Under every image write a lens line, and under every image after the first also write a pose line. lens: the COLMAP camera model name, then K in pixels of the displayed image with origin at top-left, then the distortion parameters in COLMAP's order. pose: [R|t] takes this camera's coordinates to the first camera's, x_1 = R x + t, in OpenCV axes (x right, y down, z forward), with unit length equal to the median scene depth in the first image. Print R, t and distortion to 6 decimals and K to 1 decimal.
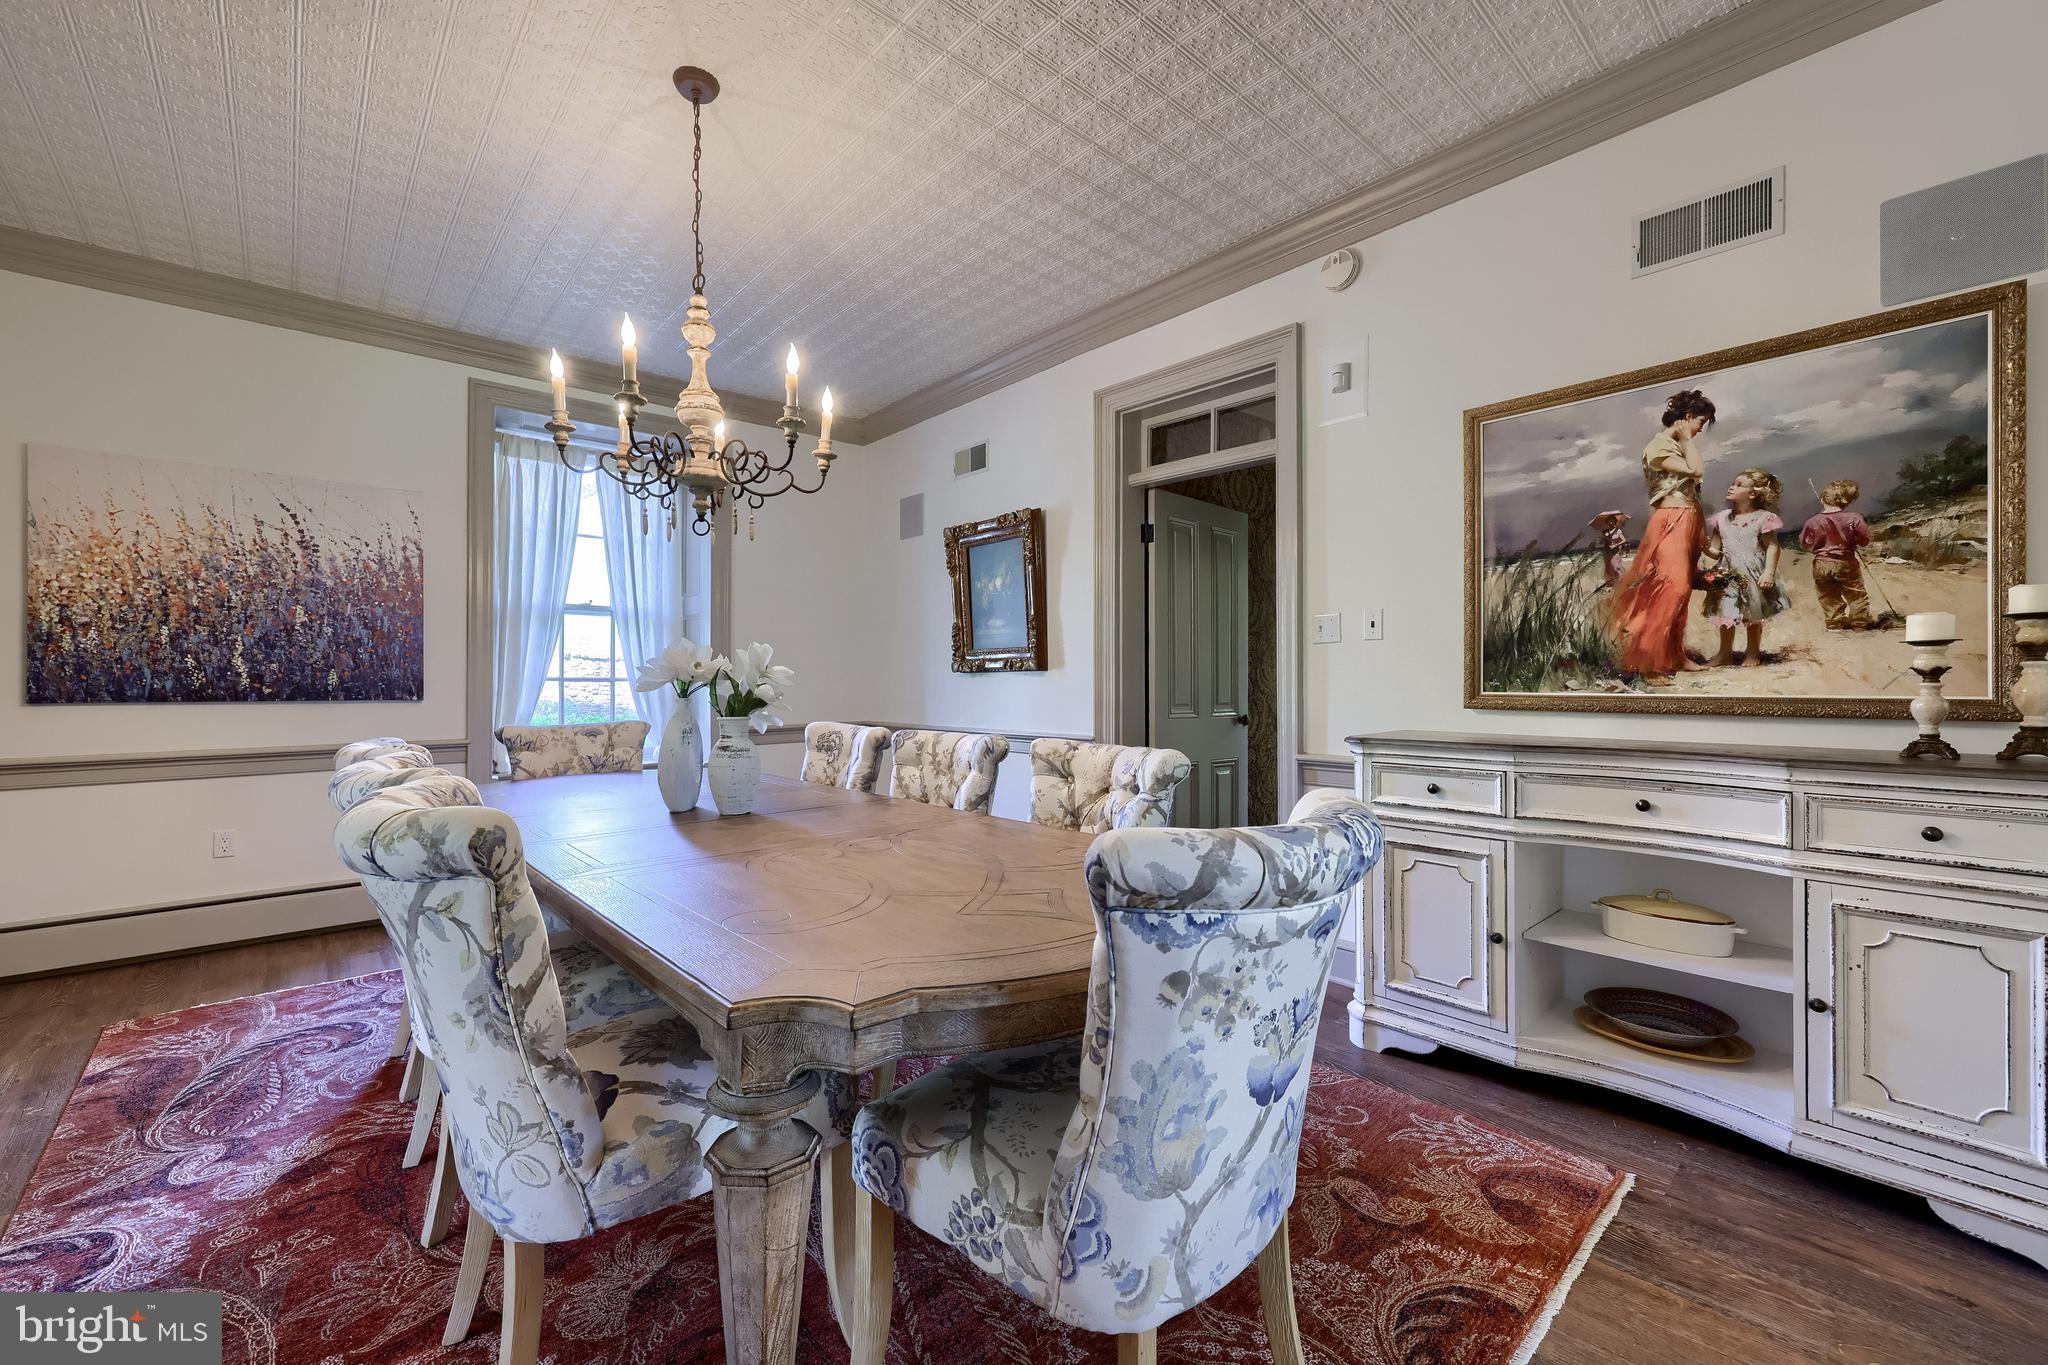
lens RADIAL K [[832.4, 0, 1027.1], [0, 832.4, 680.8], [0, 0, 1]] dist [0.000807, 0.000039]
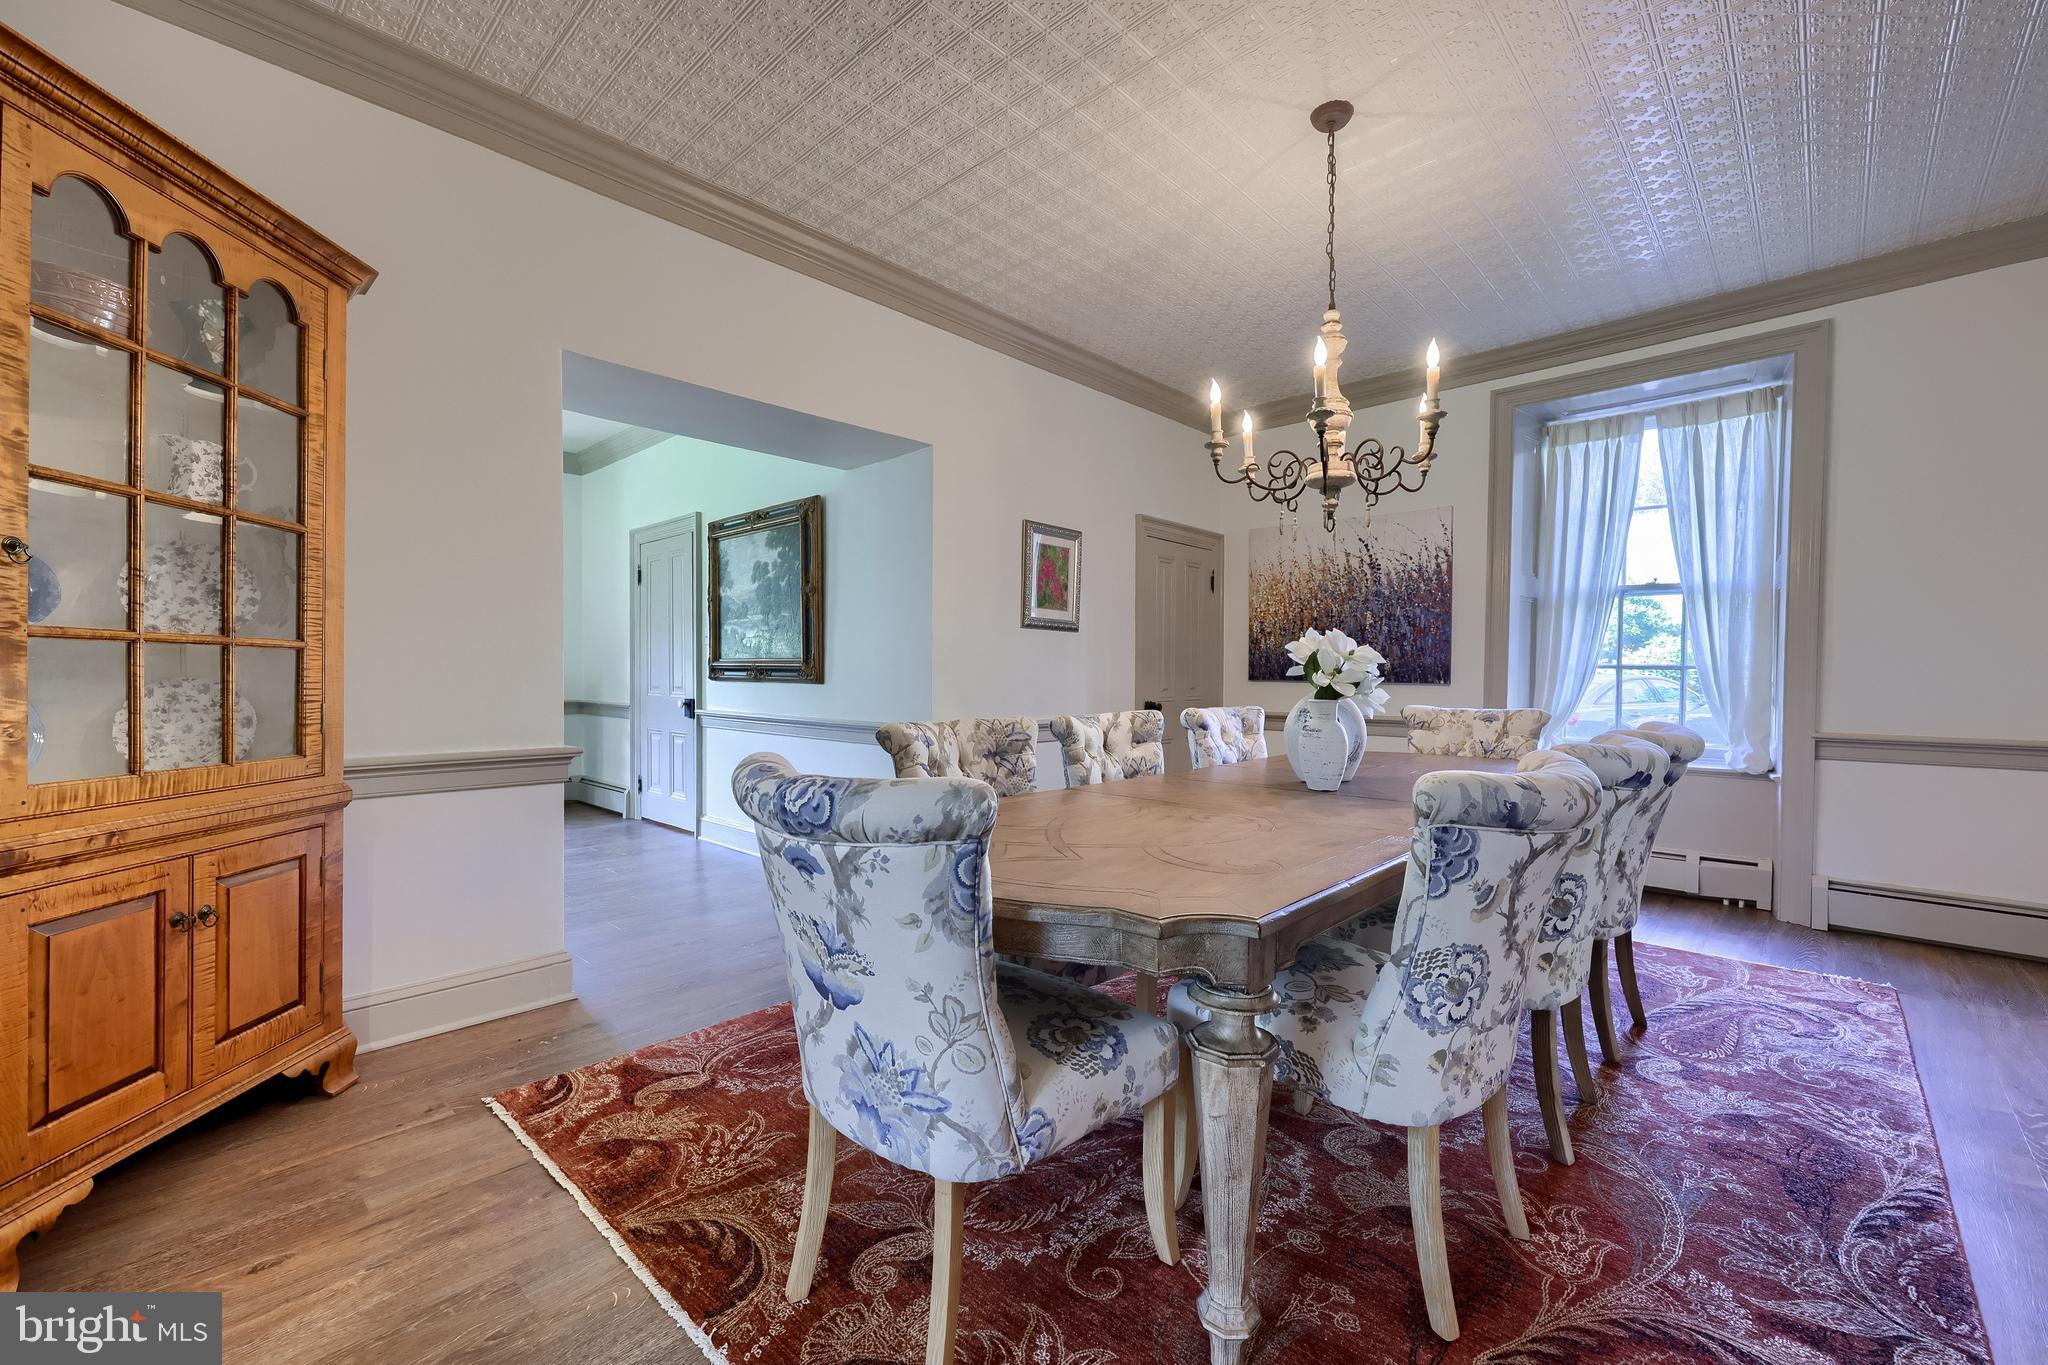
lens RADIAL K [[832.4, 0, 1027.0], [0, 832.4, 677.3], [0, 0, 1]] dist [0.000807, 0.000039]
pose [[0.072693, 0.013179, -0.997267, 0.414588], [-0.002959, 0.999911, 0.012998, 0.000563], [0.997350, 0.002006, 0.072725, 0.336164]]
